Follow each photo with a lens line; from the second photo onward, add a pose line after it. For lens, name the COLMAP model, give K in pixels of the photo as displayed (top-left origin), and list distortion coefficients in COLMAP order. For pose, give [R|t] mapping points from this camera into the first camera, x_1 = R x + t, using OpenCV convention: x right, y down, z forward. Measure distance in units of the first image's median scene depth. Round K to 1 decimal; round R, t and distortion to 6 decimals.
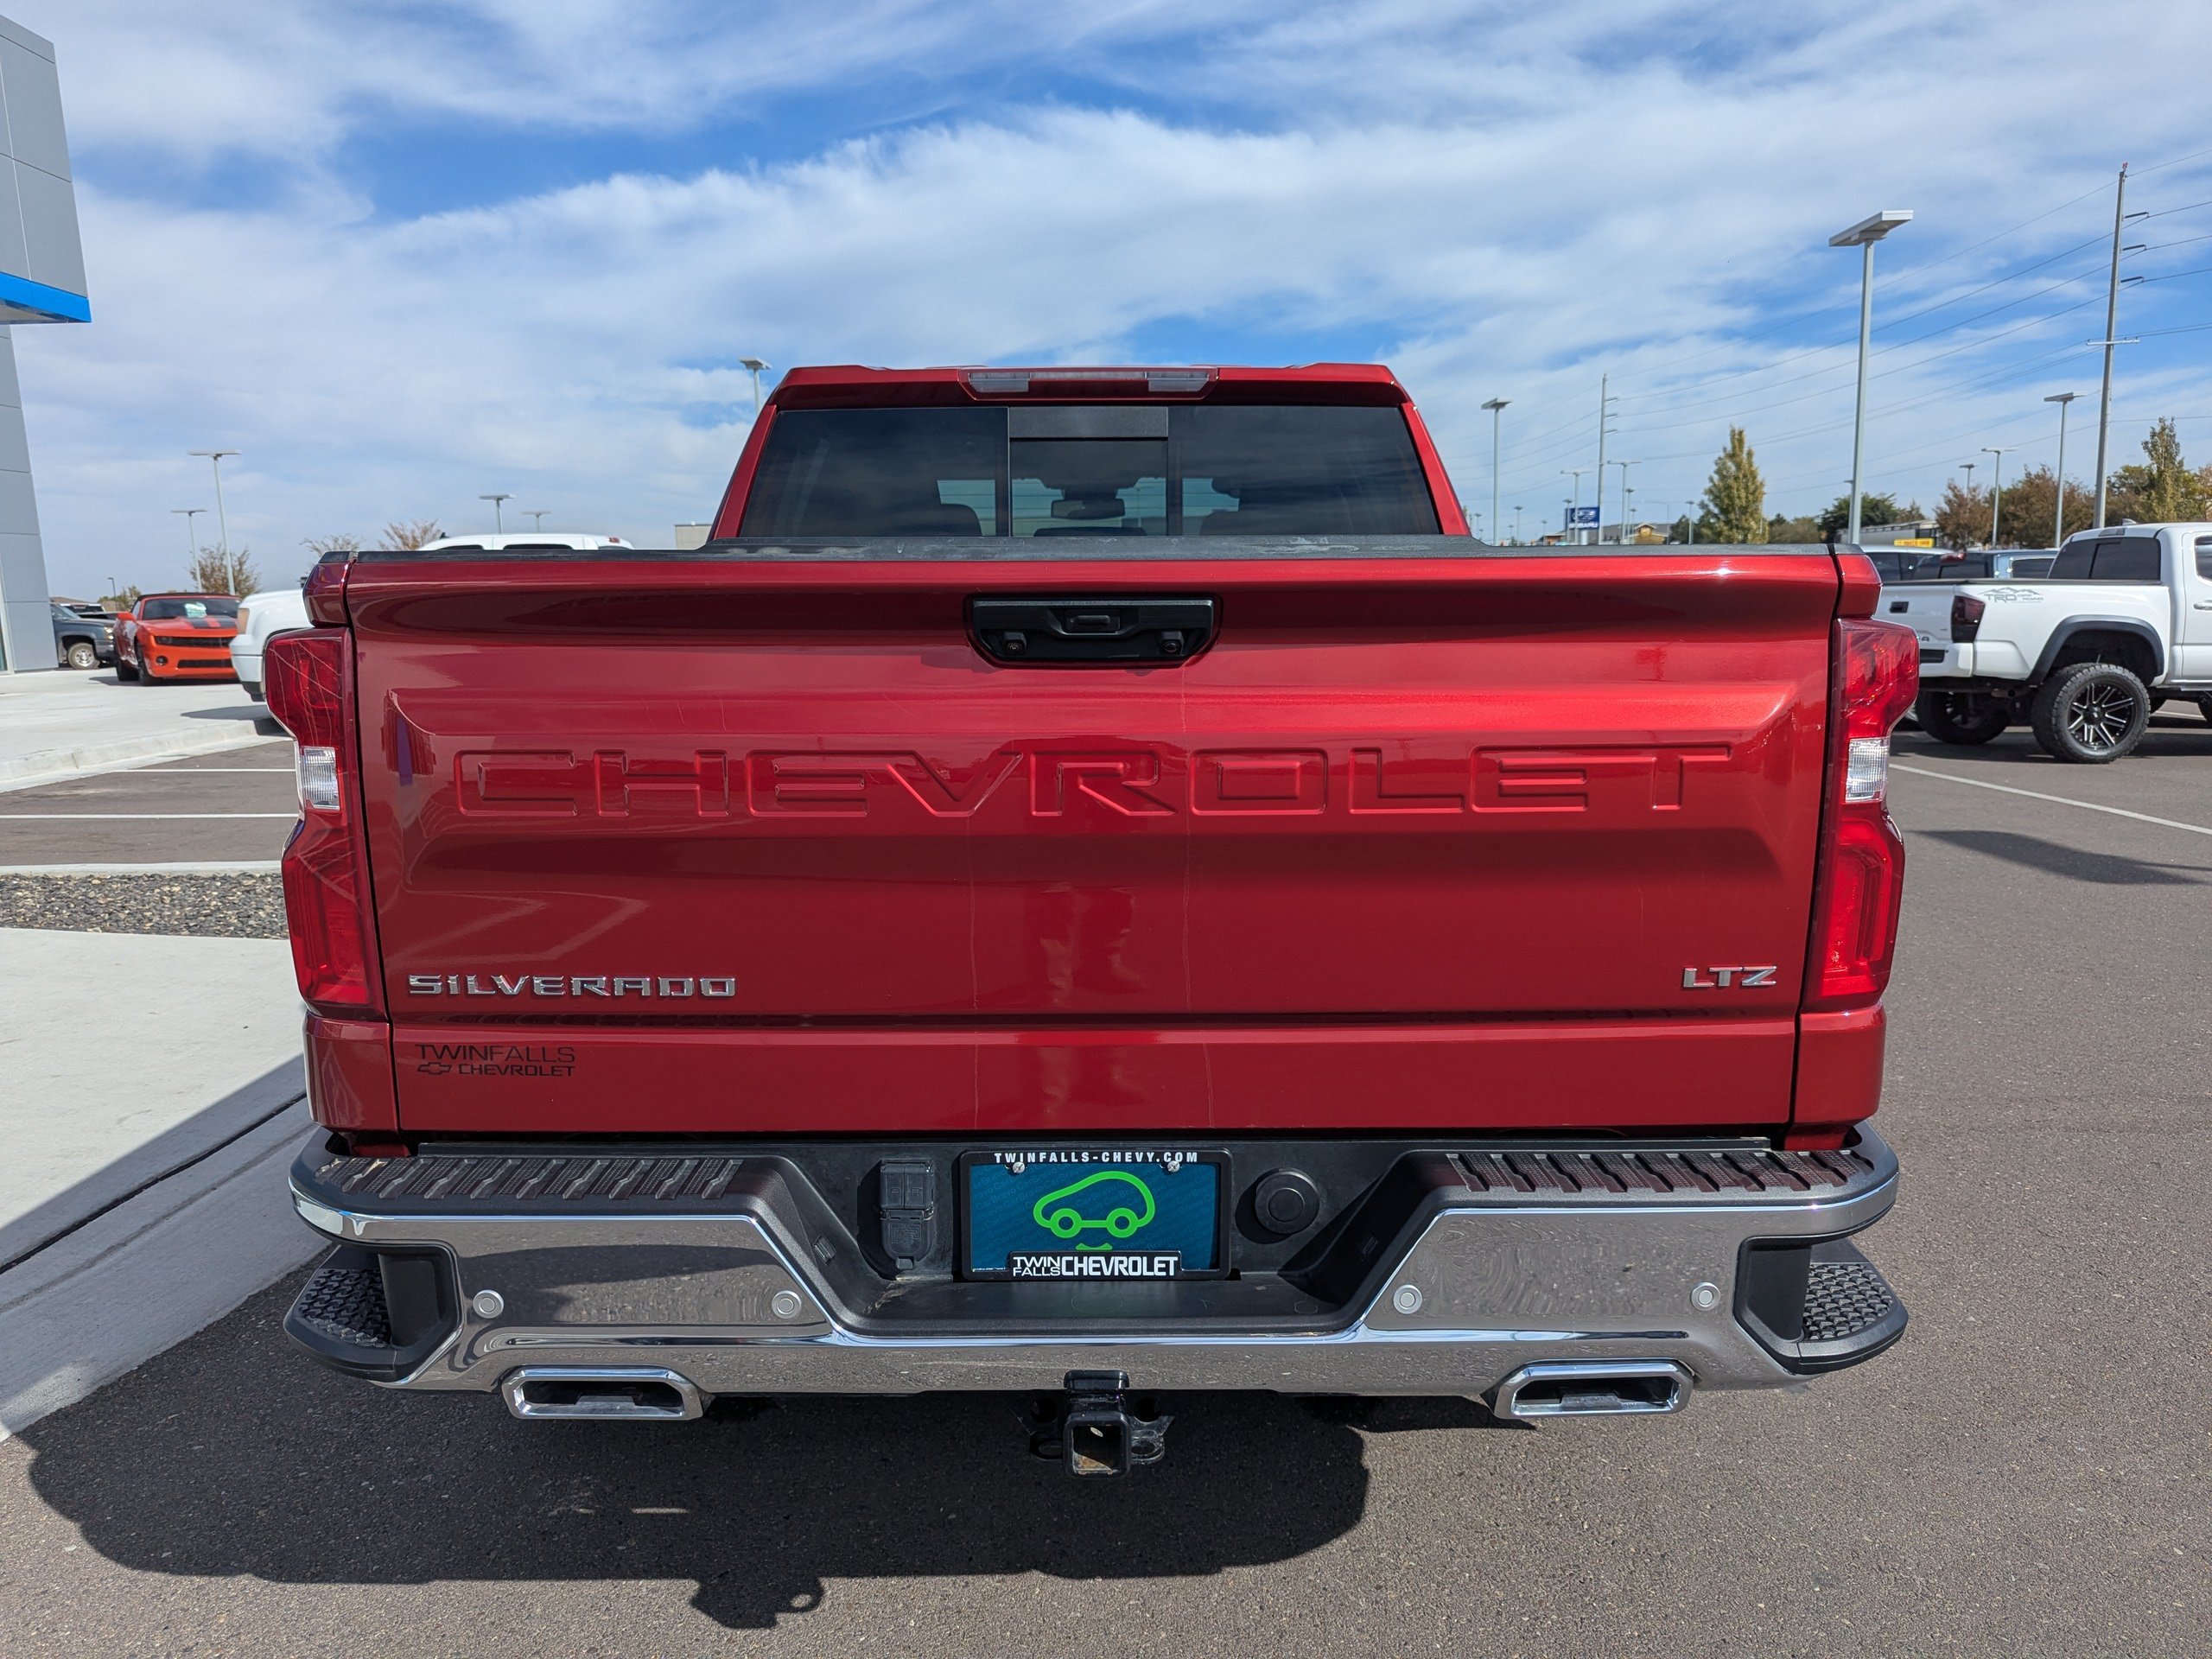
lens RADIAL K [[1575.7, 0, 1102.7], [0, 1575.7, 859.3], [0, 0, 1]] dist [0.053990, -0.052595]
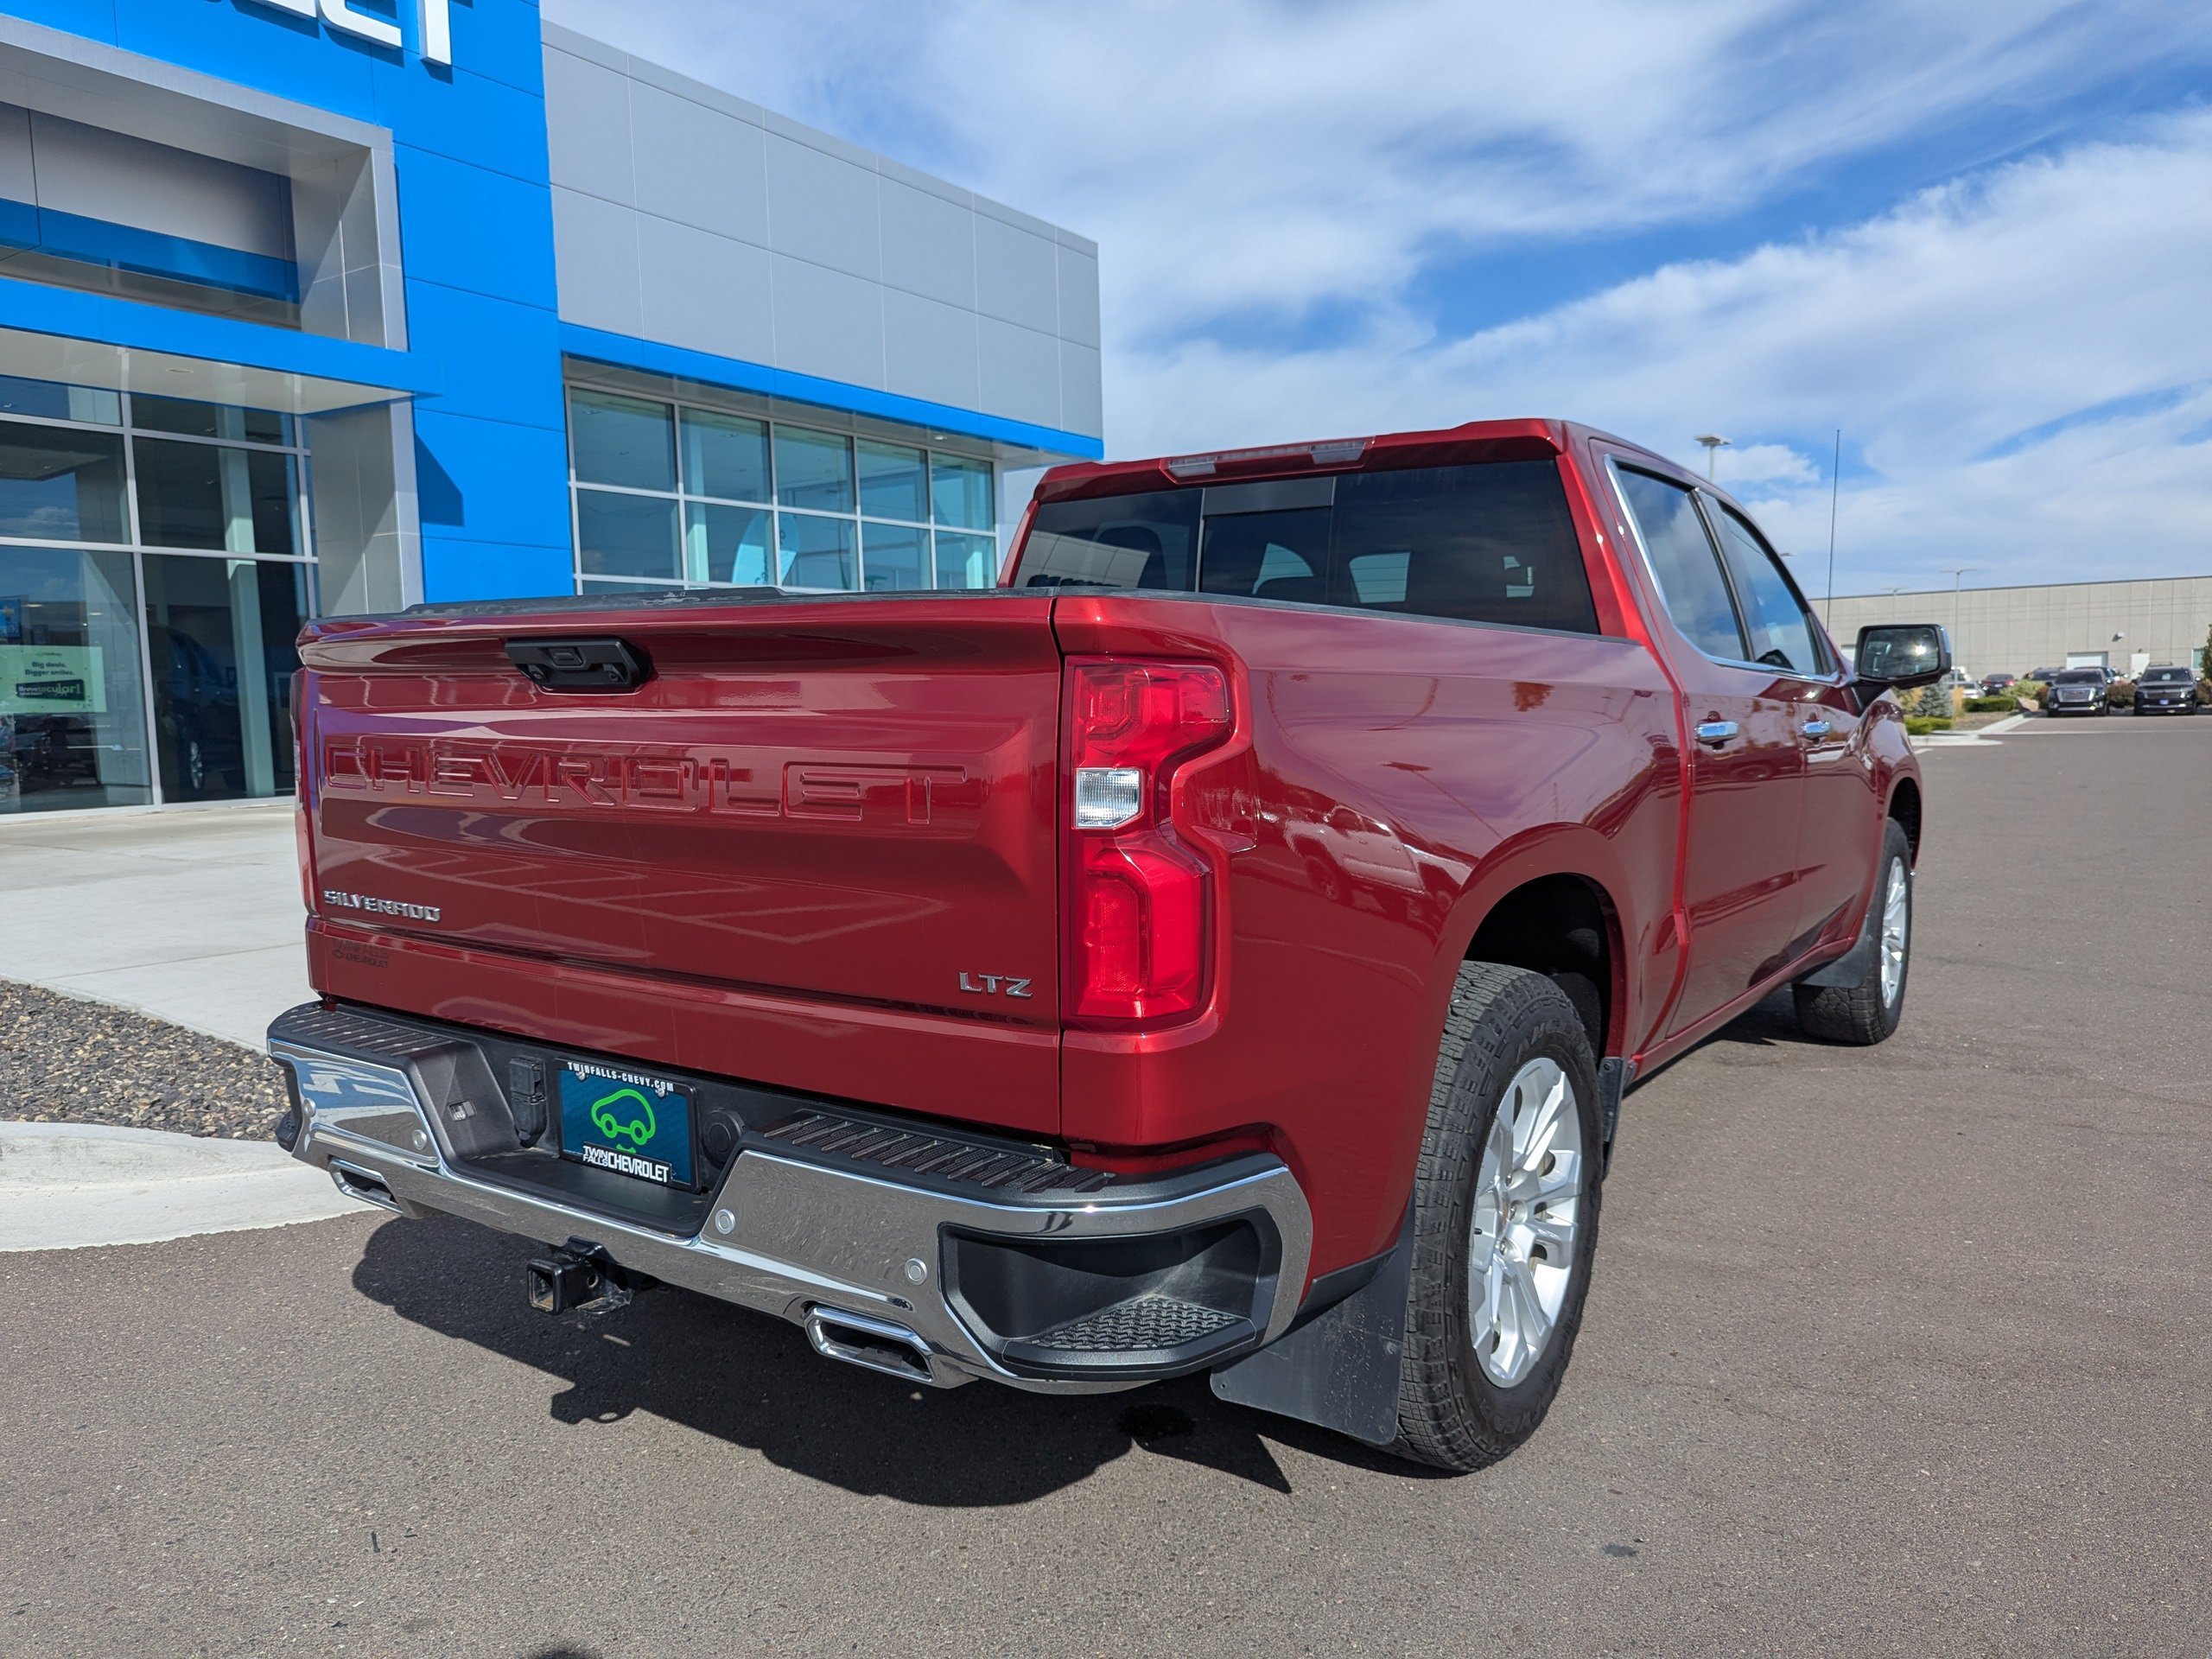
lens RADIAL K [[1587.0, 0, 1112.4], [0, 1587.0, 834.3], [0, 0, 1]] dist [0.035488, -0.025135]
pose [[0.819470, 0.054775, -0.570499, 1.037805], [-0.093277, 0.994897, -0.038461, 0.005772], [0.565481, 0.084732, 0.820397, 0.145756]]
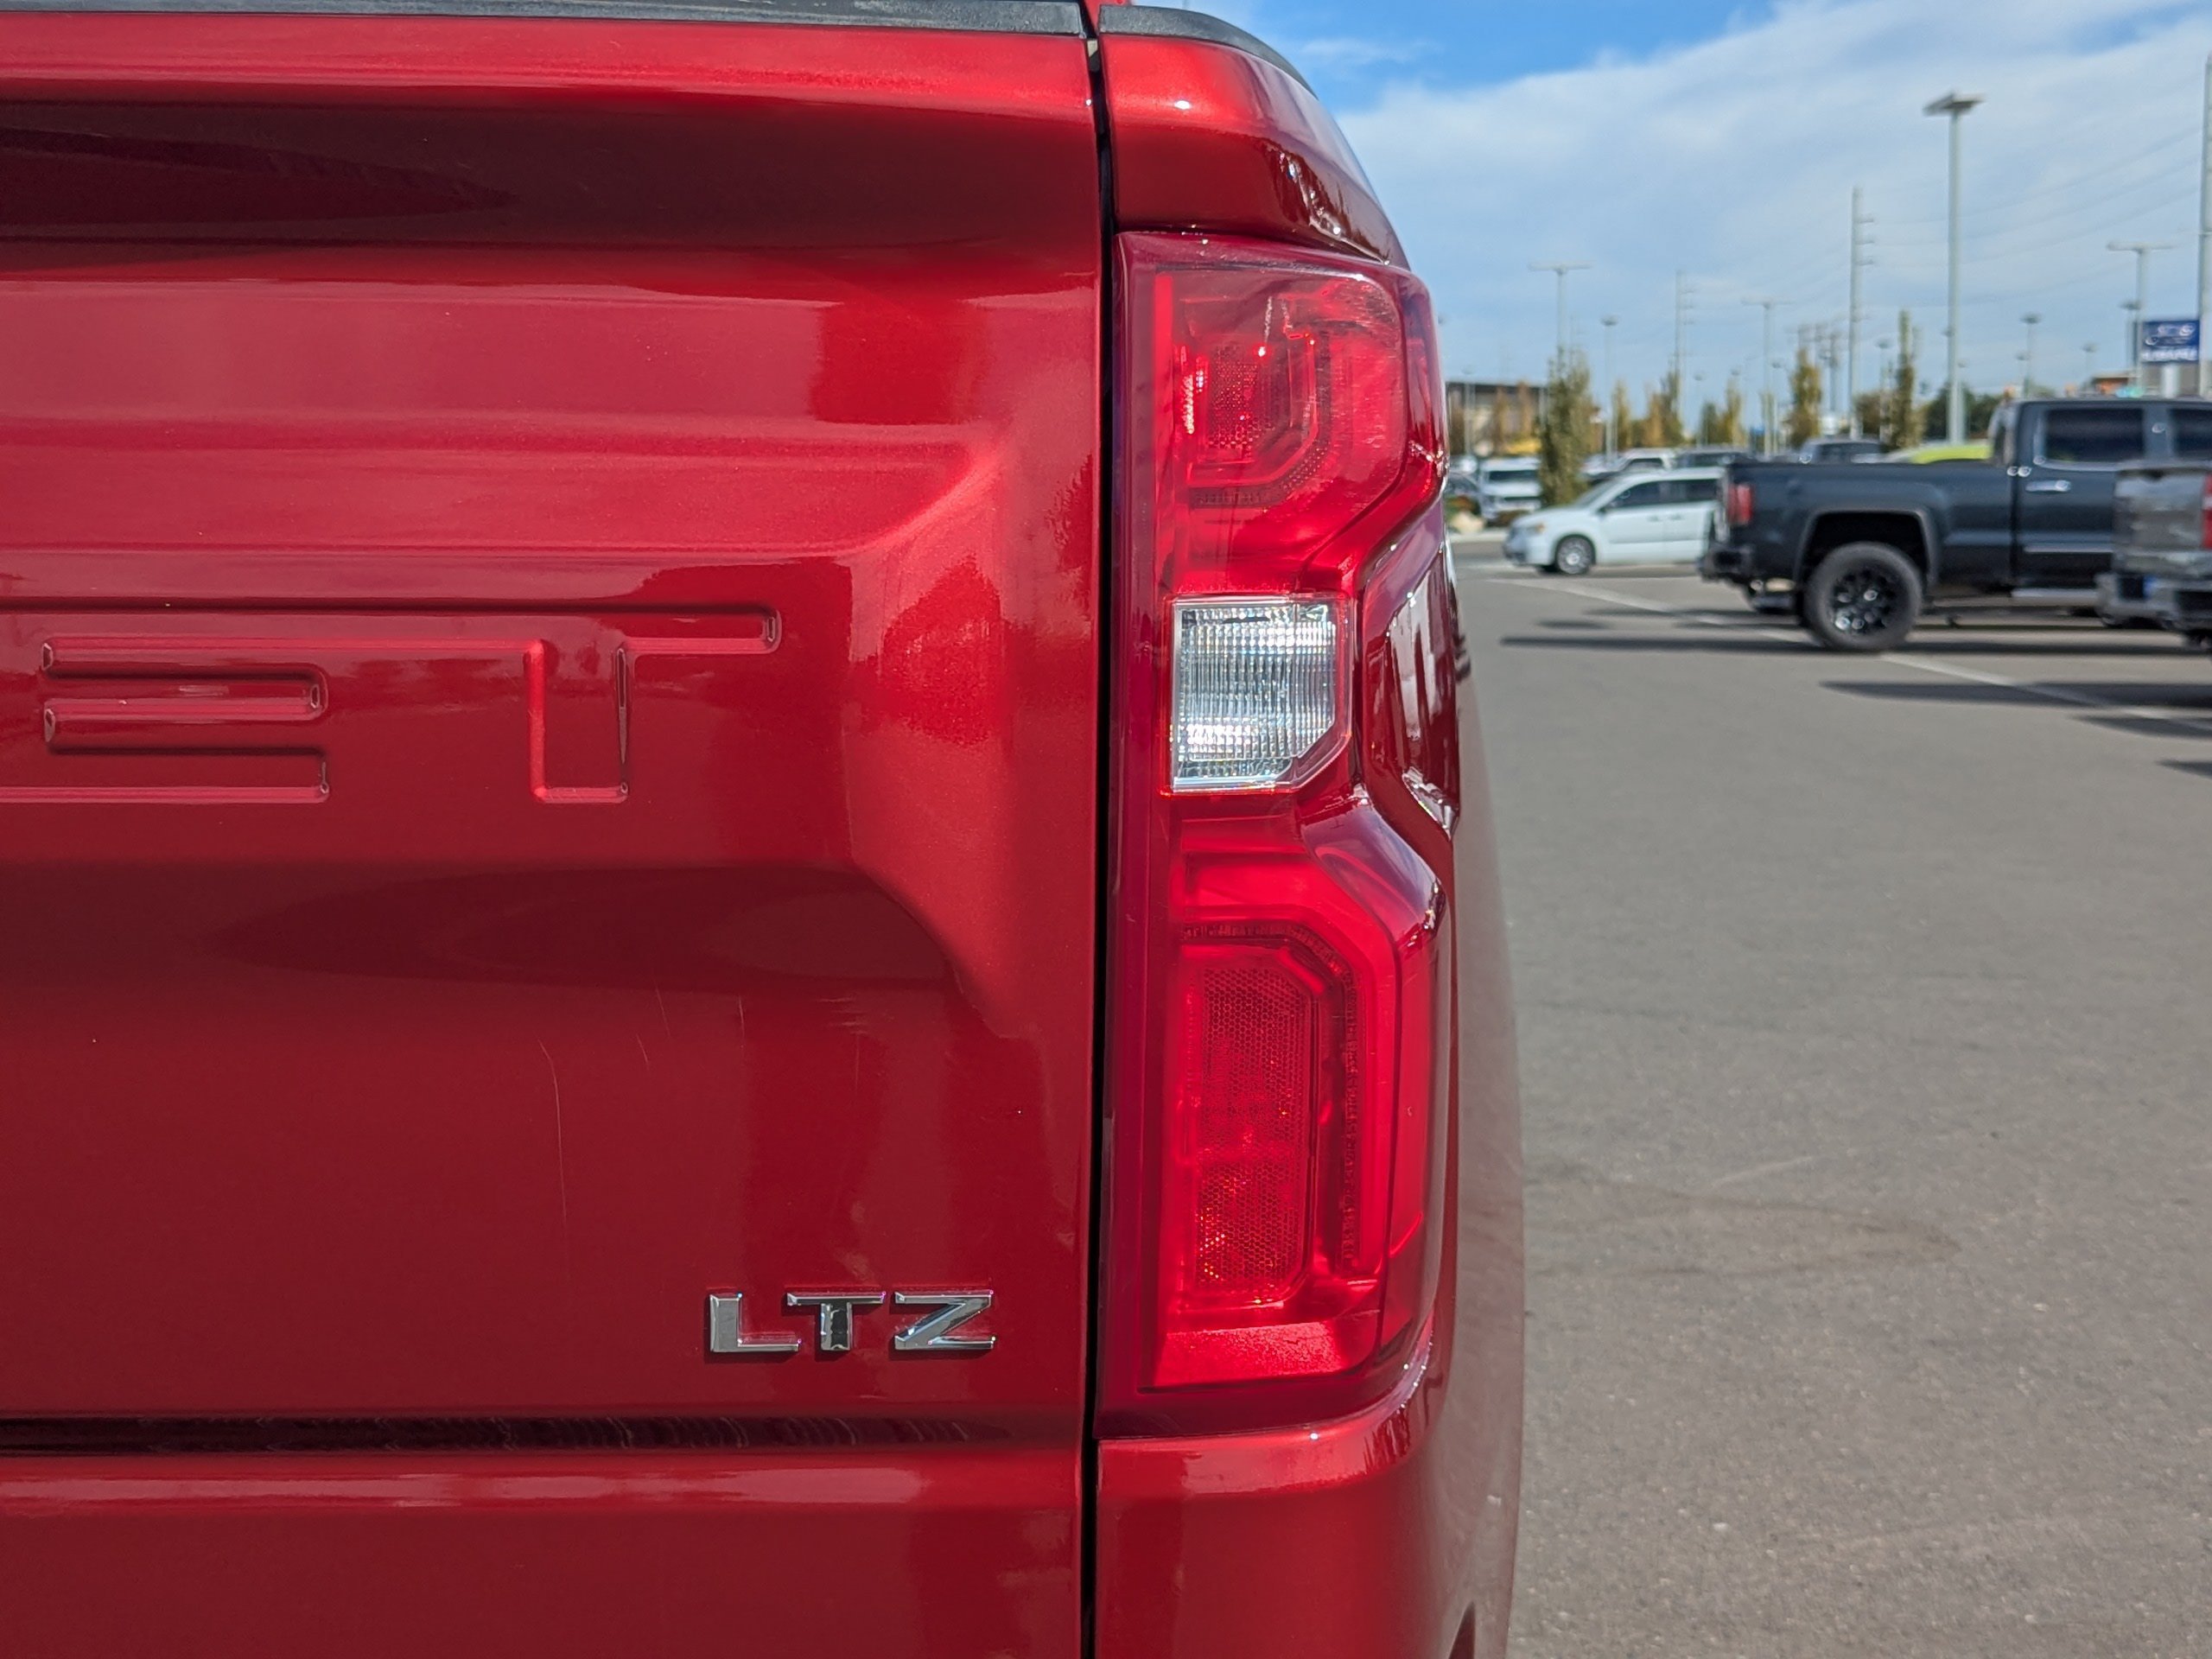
lens RADIAL K [[3137.1, 0, 1108.7], [0, 3137.1, 838.3], [0, 0, 1]] dist [0.124203, -0.062688]
pose [[0.999341, 0.010506, -0.034757, 0.455349], [-0.012475, 0.998301, -0.056915, 0.010208], [0.034100, 0.057311, 0.997774, 0.336499]]
